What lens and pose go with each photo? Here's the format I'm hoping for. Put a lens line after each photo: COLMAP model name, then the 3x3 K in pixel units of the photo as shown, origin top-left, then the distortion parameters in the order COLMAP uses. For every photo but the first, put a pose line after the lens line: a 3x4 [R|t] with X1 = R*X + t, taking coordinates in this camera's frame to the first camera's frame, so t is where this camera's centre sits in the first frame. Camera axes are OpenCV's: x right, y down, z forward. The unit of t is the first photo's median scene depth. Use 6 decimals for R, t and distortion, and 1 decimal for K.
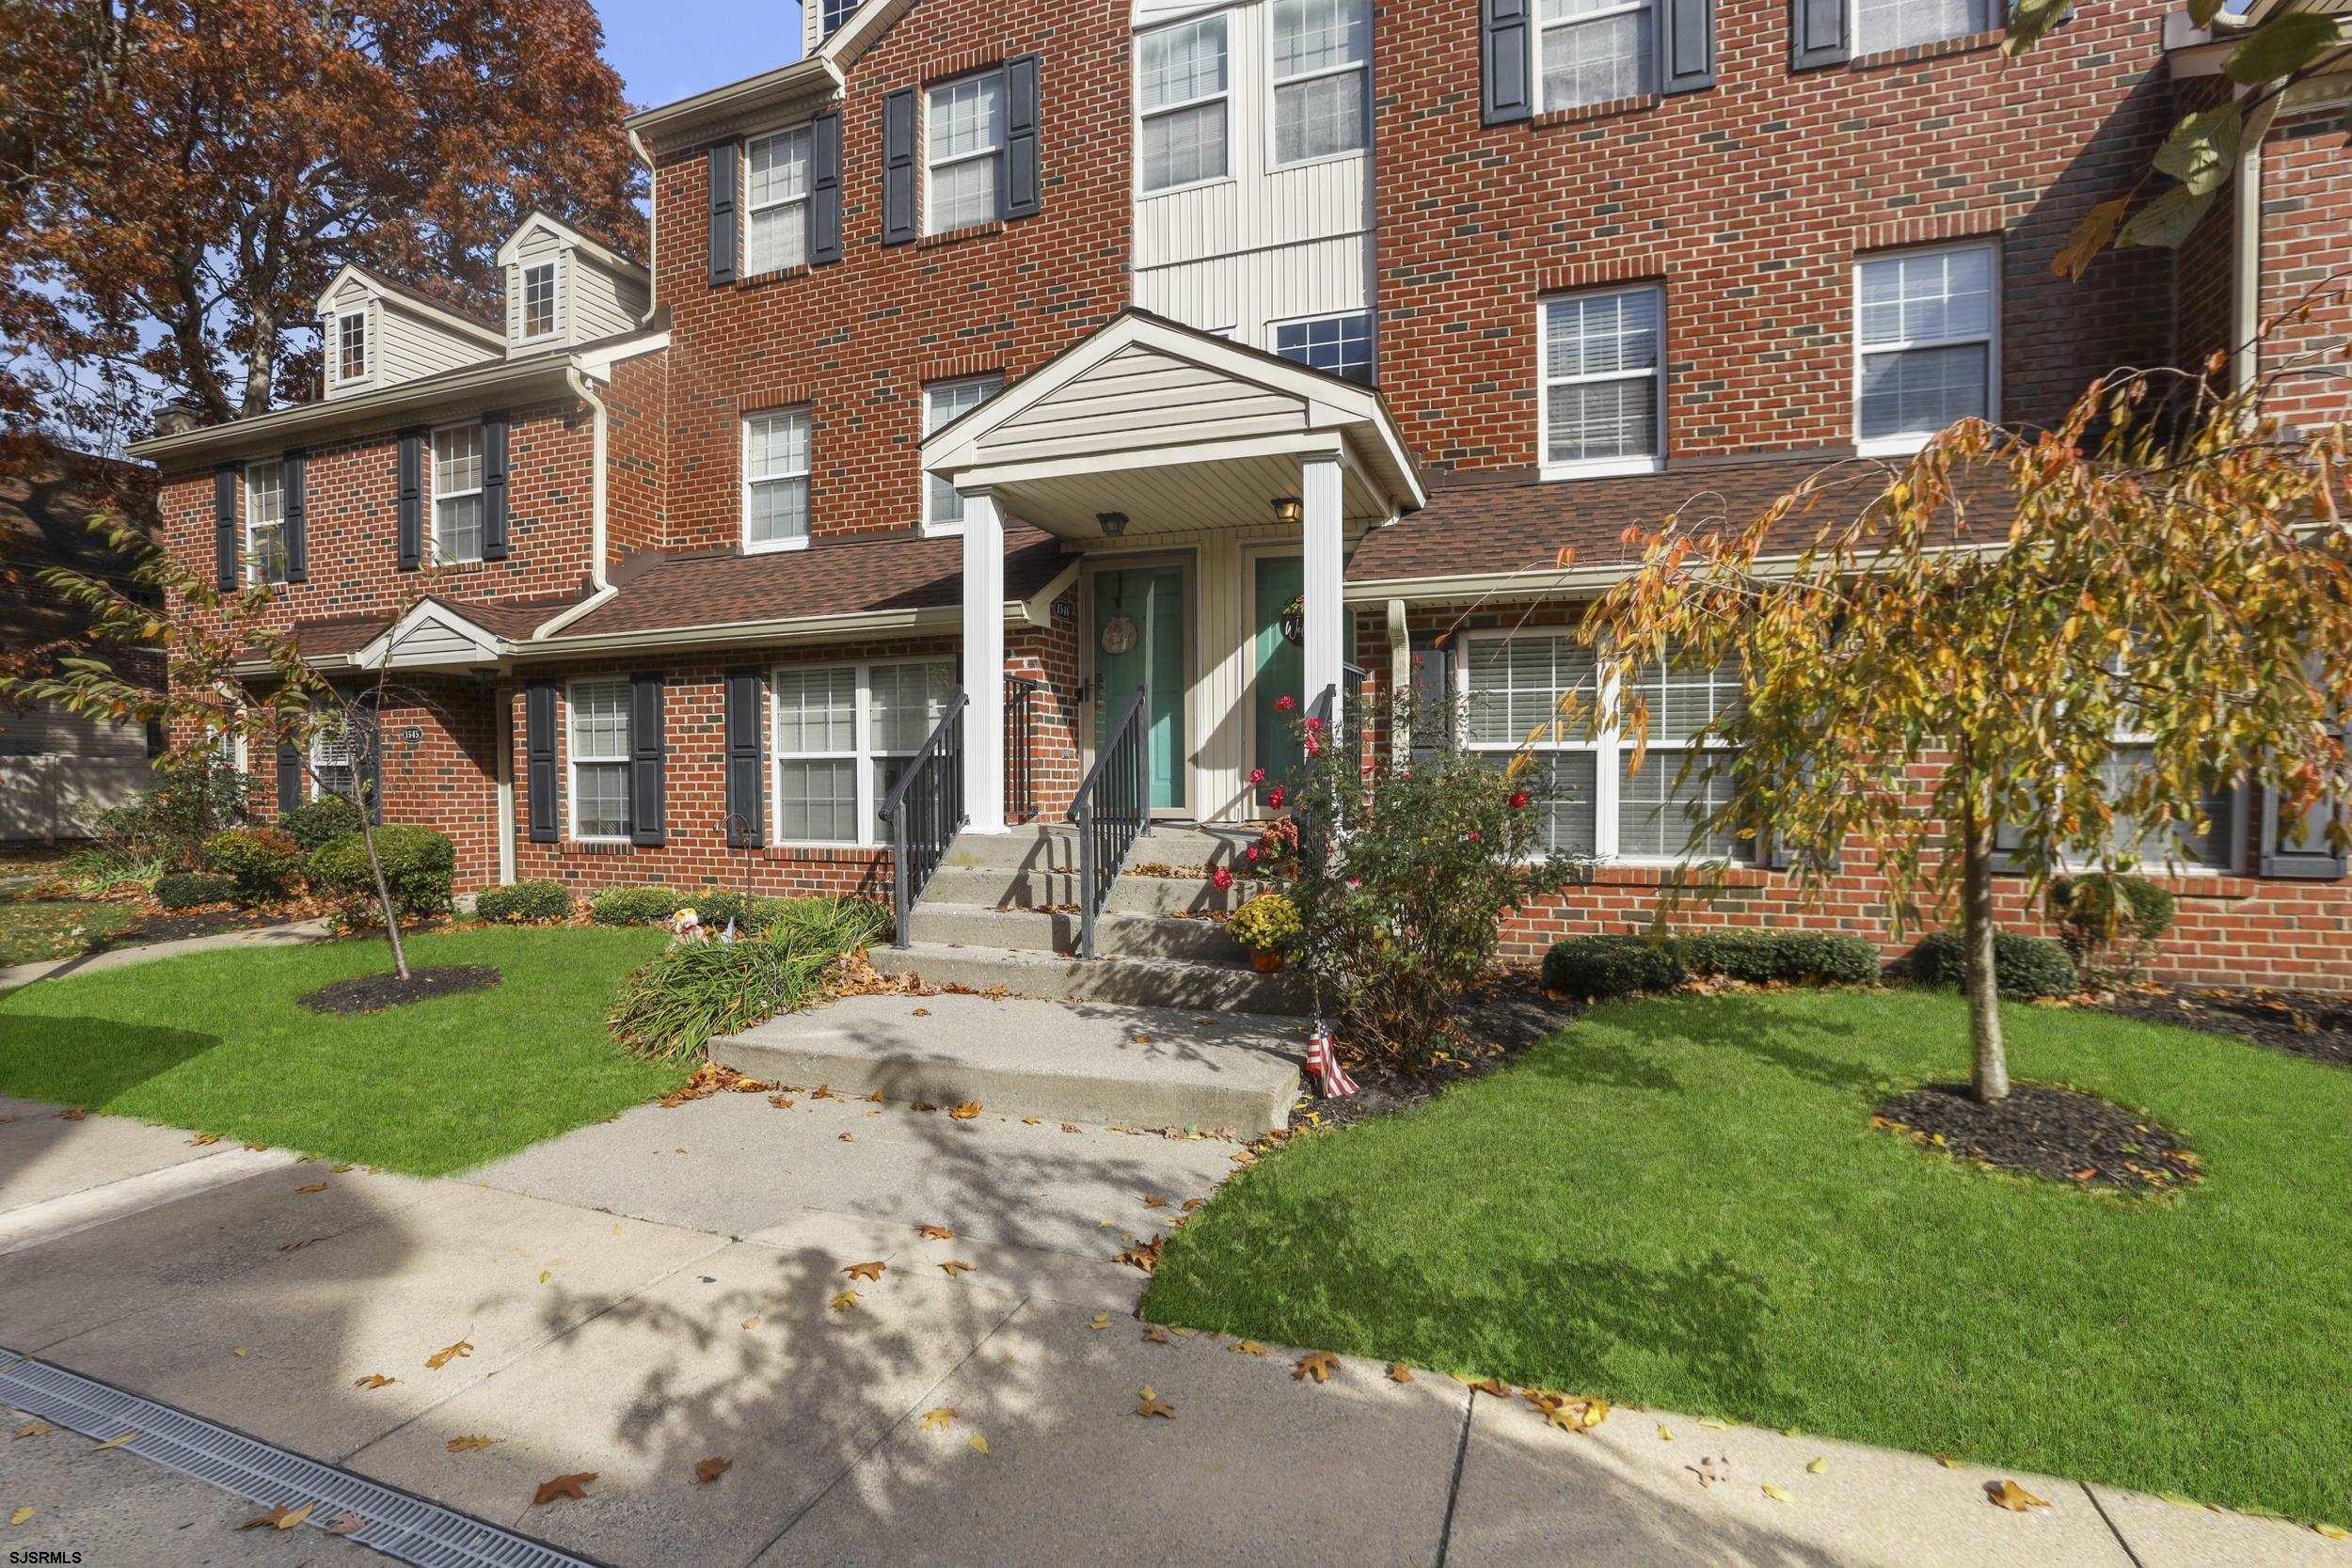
lens RADIAL K [[1078.6, 0, 1166.9], [0, 1078.6, 793.1], [0, 0, 1]] dist [-0.054005, 0.022671]
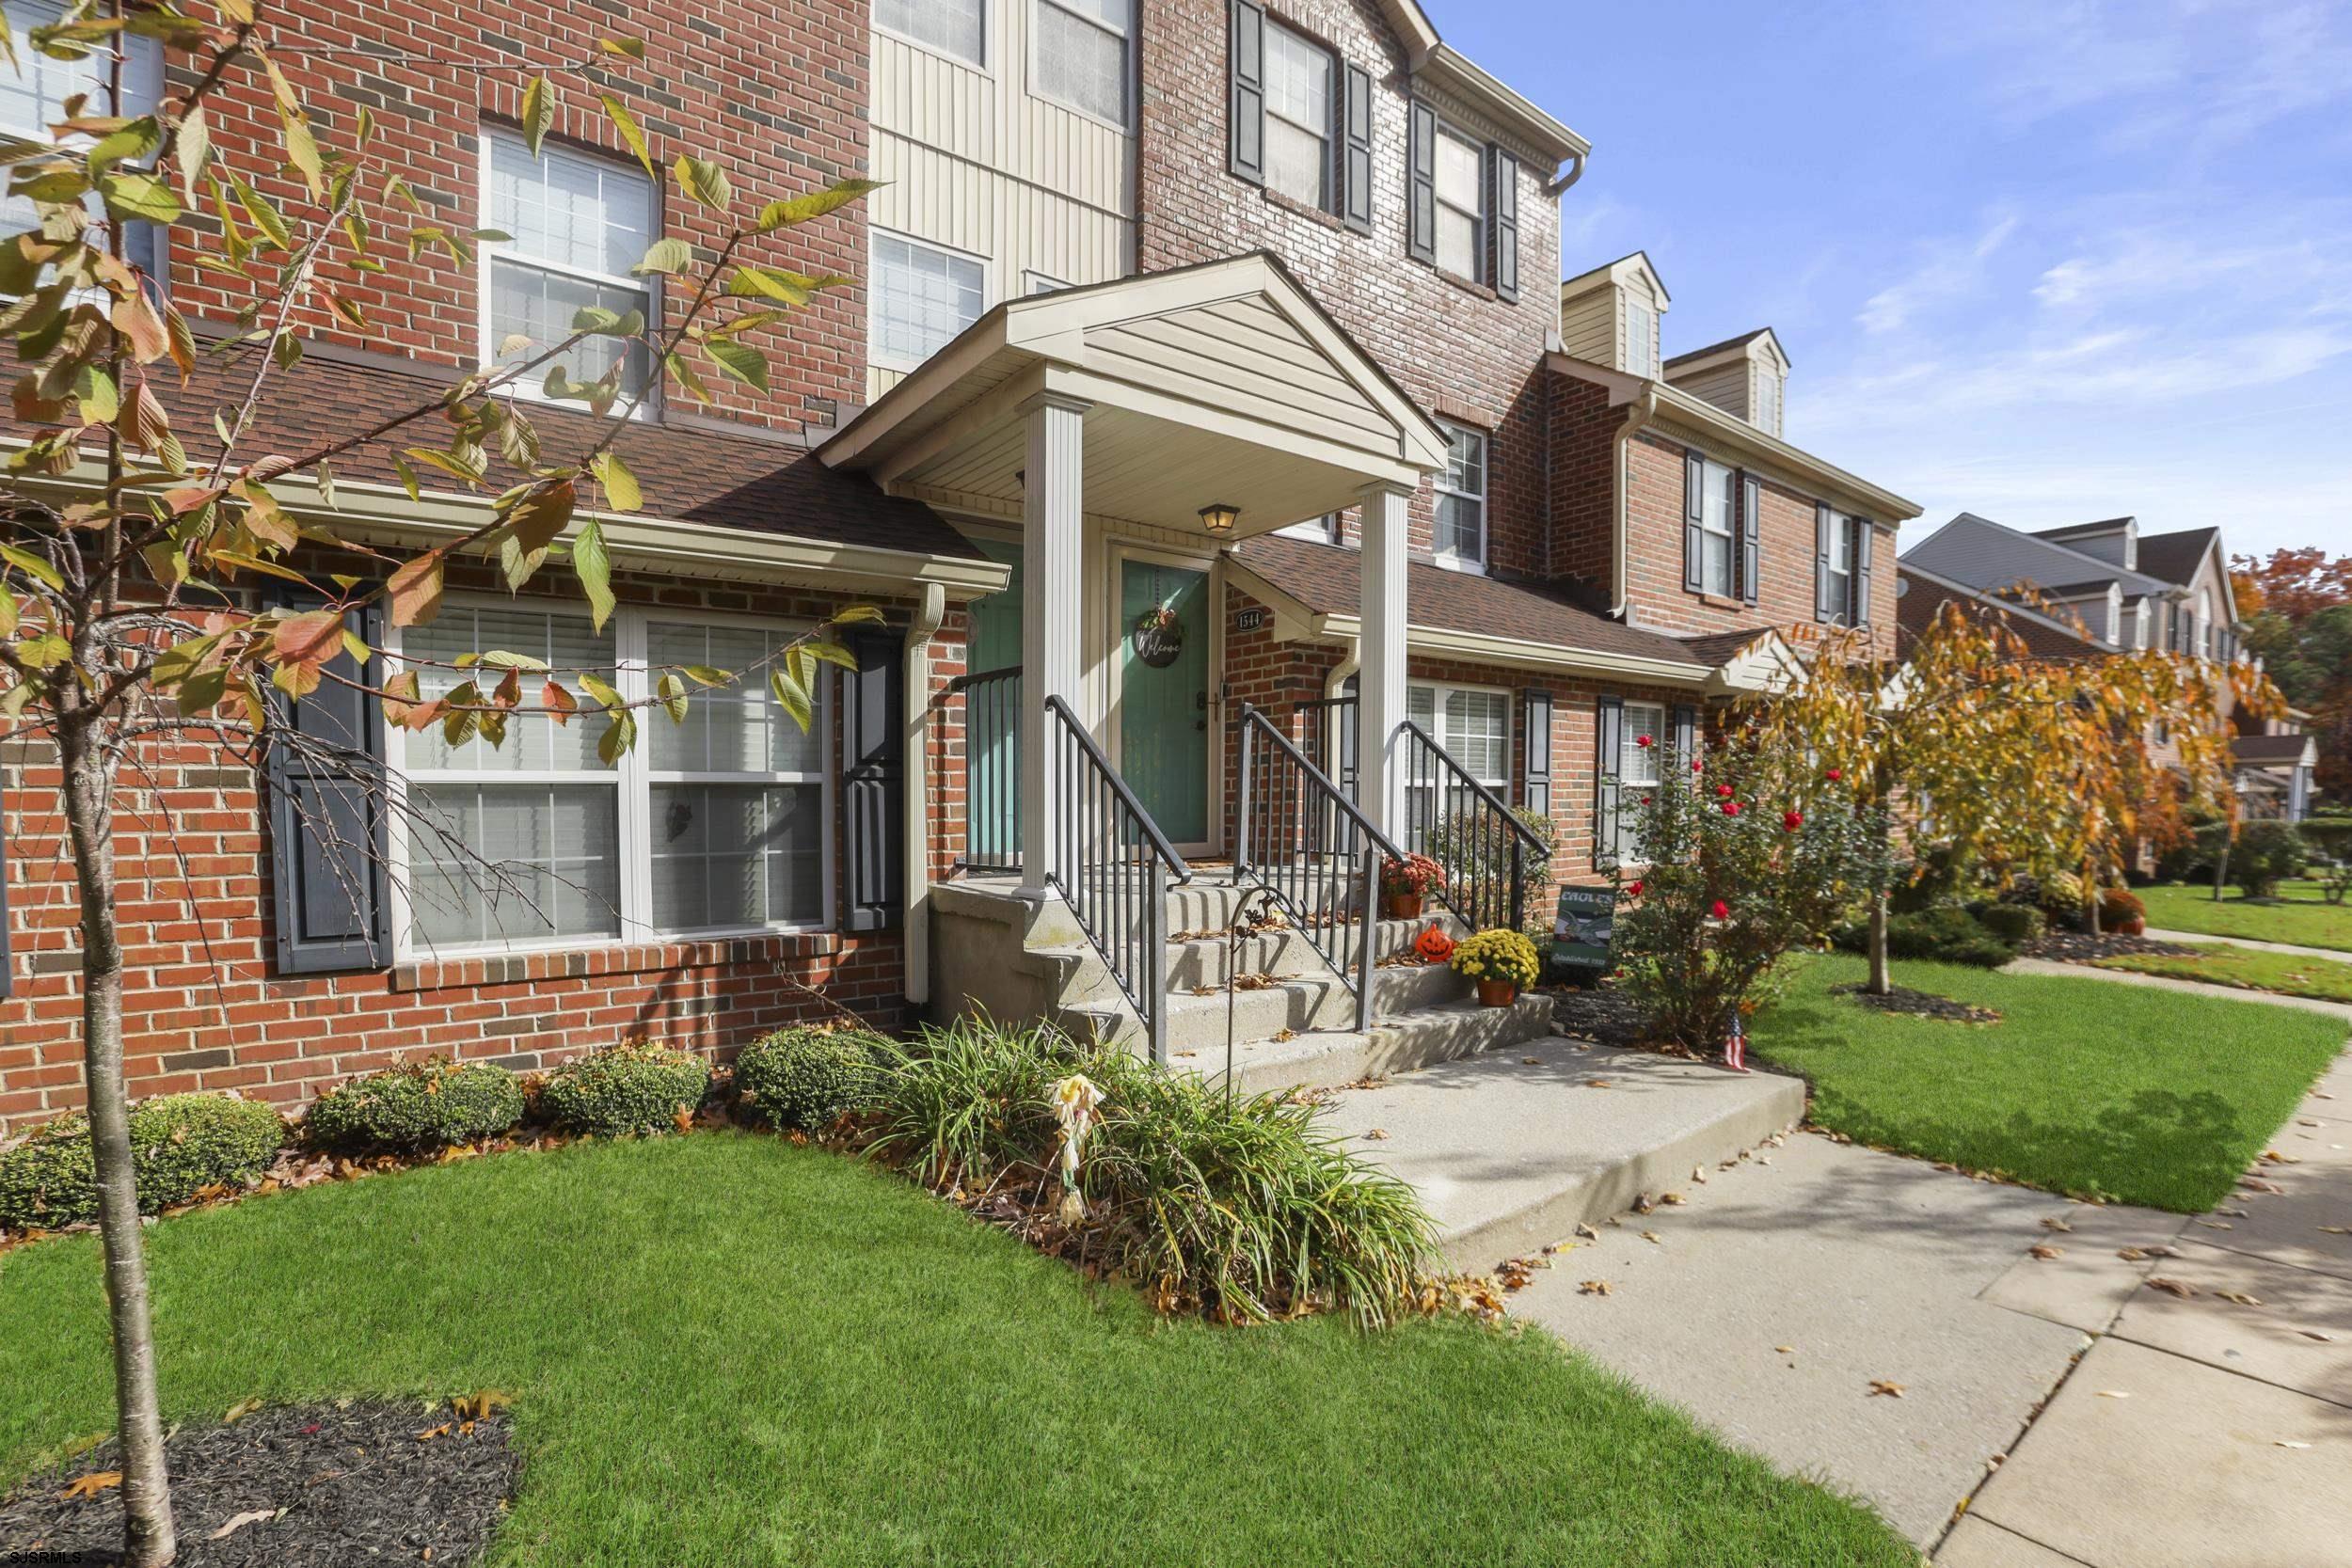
lens RADIAL K [[1106.9, 0, 1220.8], [0, 1106.9, 846.1], [0, 0, 1]] dist [-0.056219, 0.024158]
pose [[0.533271, -0.031107, 0.845373, -0.600808], [0.016628, 0.999516, 0.026290, -0.010290], [-0.845781, 0.000037, 0.533530, 0.441322]]
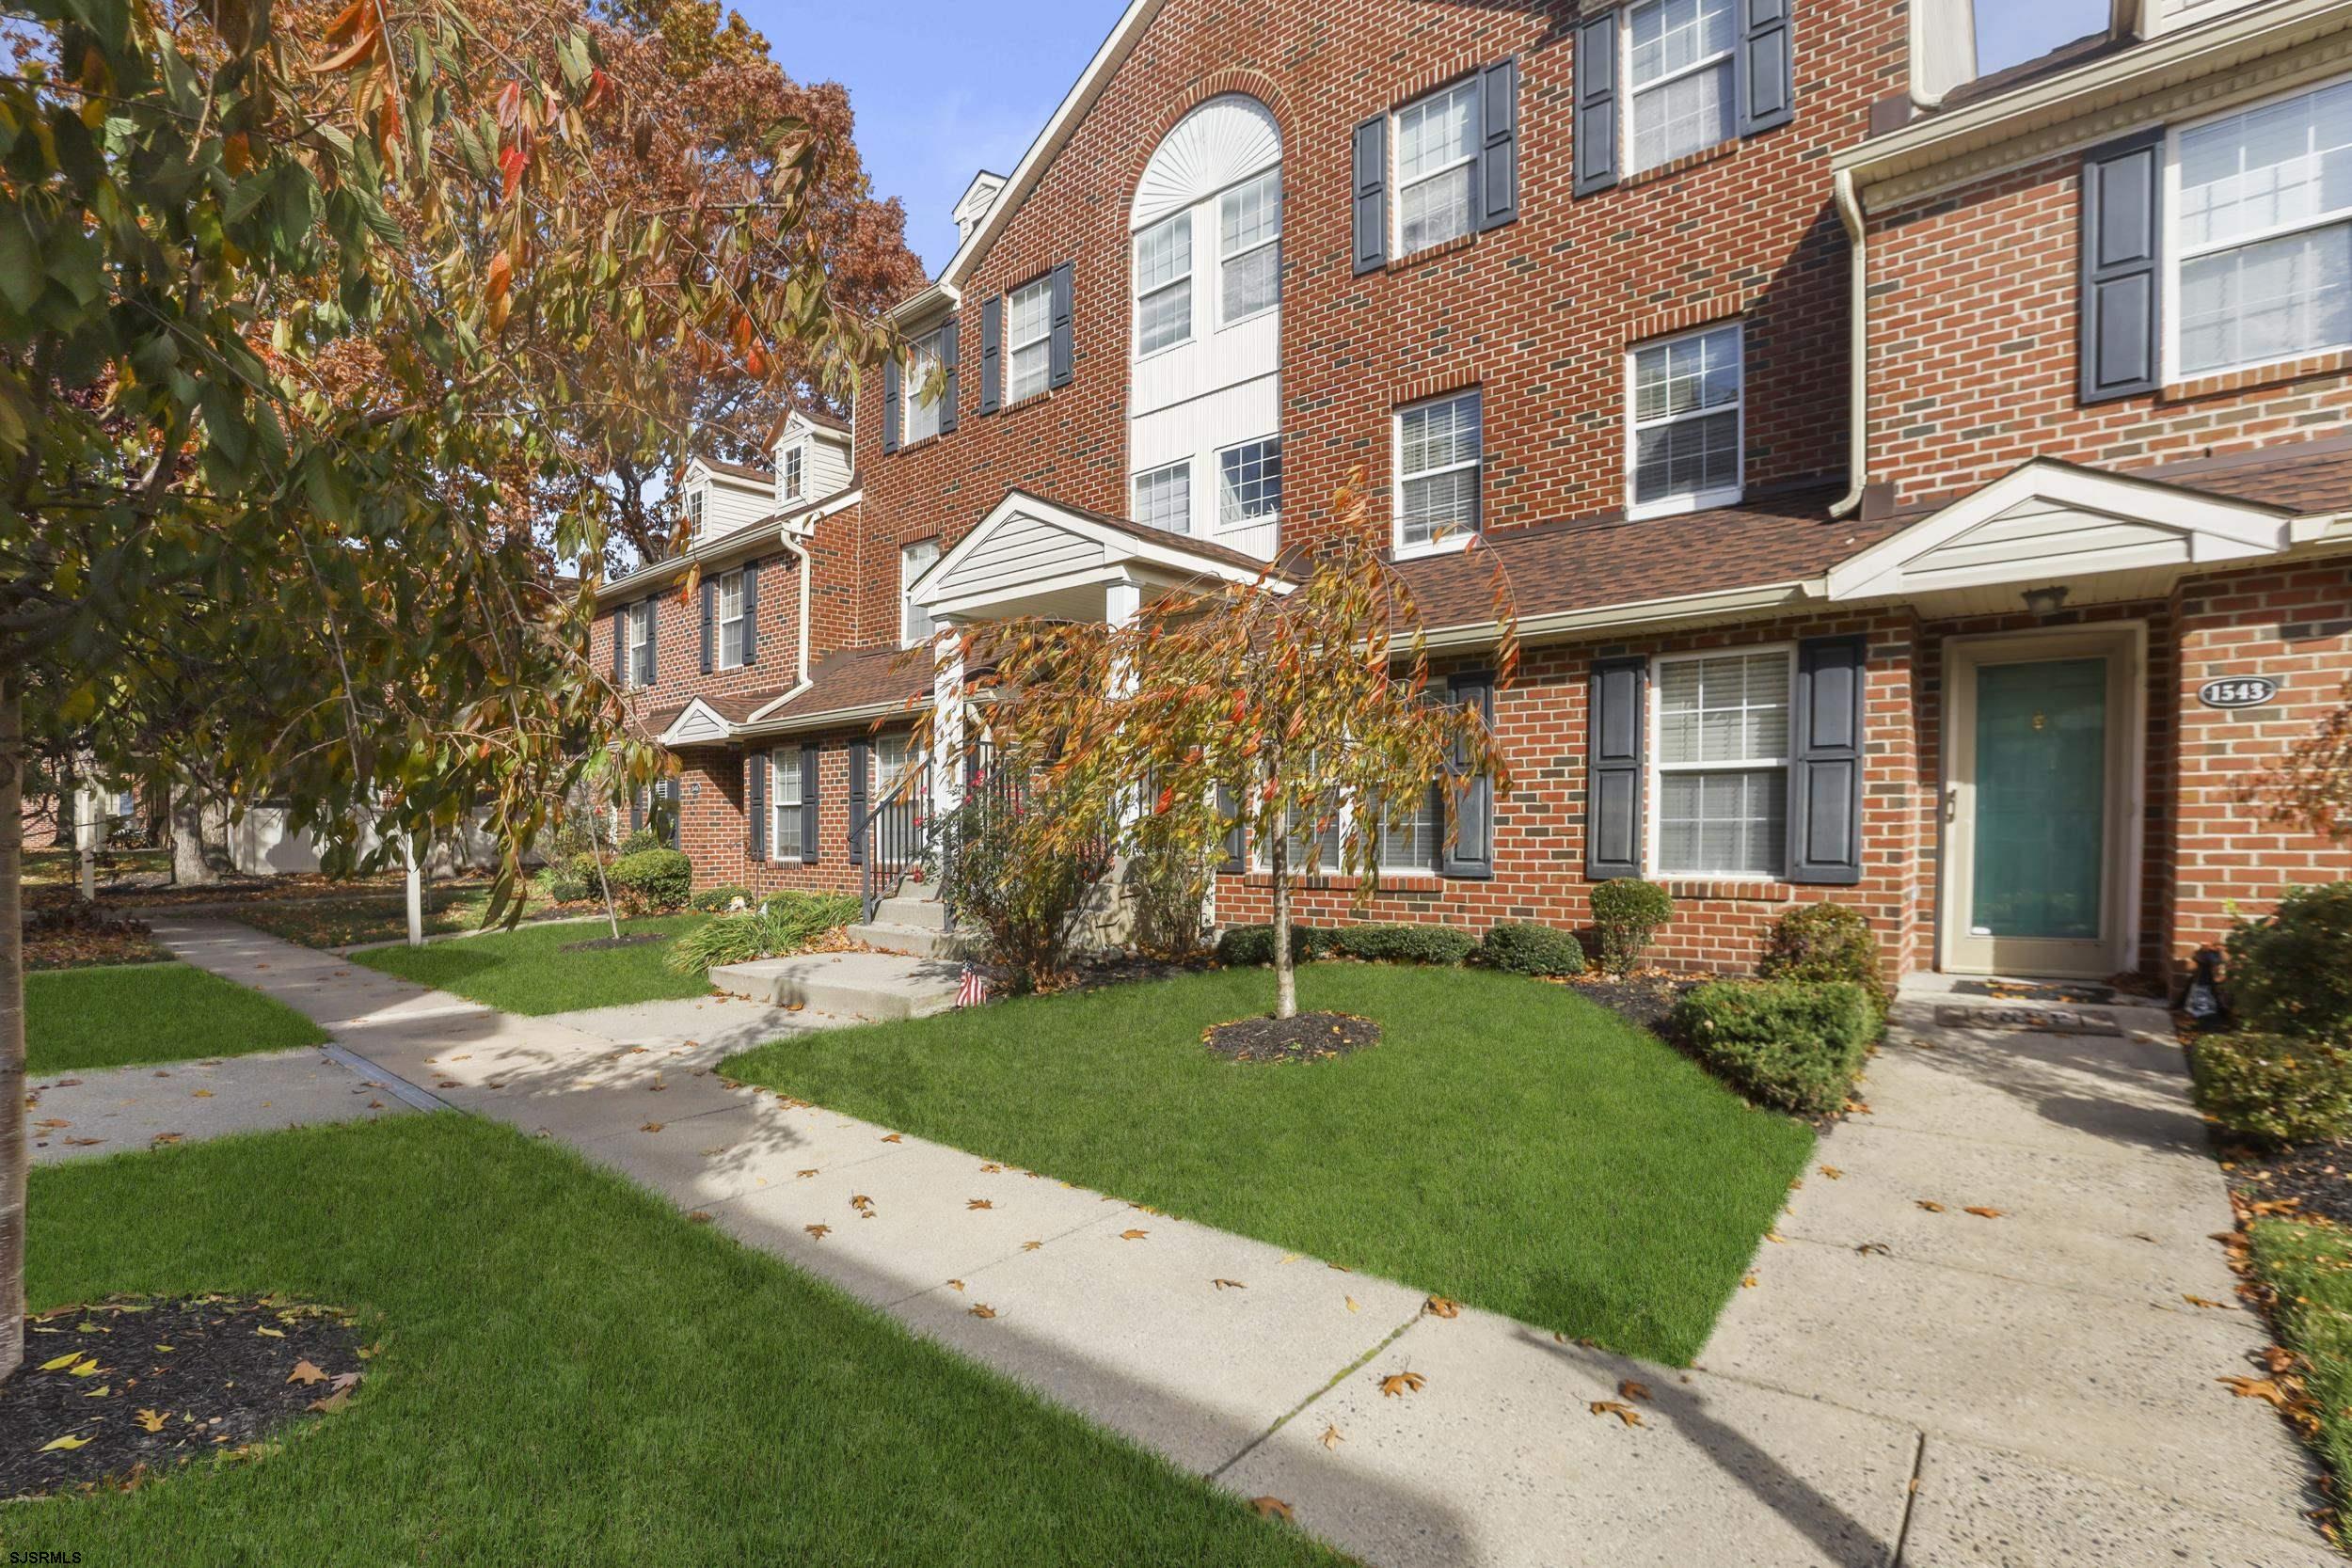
lens RADIAL K [[1099.1, 0, 1176.0], [0, 1099.1, 784.0], [0, 0, 1]] dist [-0.055449, 0.031711]
pose [[0.939728, -0.020119, -0.341331, 0.513825], [0.004117, 0.998861, -0.047540, 0.016540], [0.341899, 0.043269, 0.938740, -0.225506]]
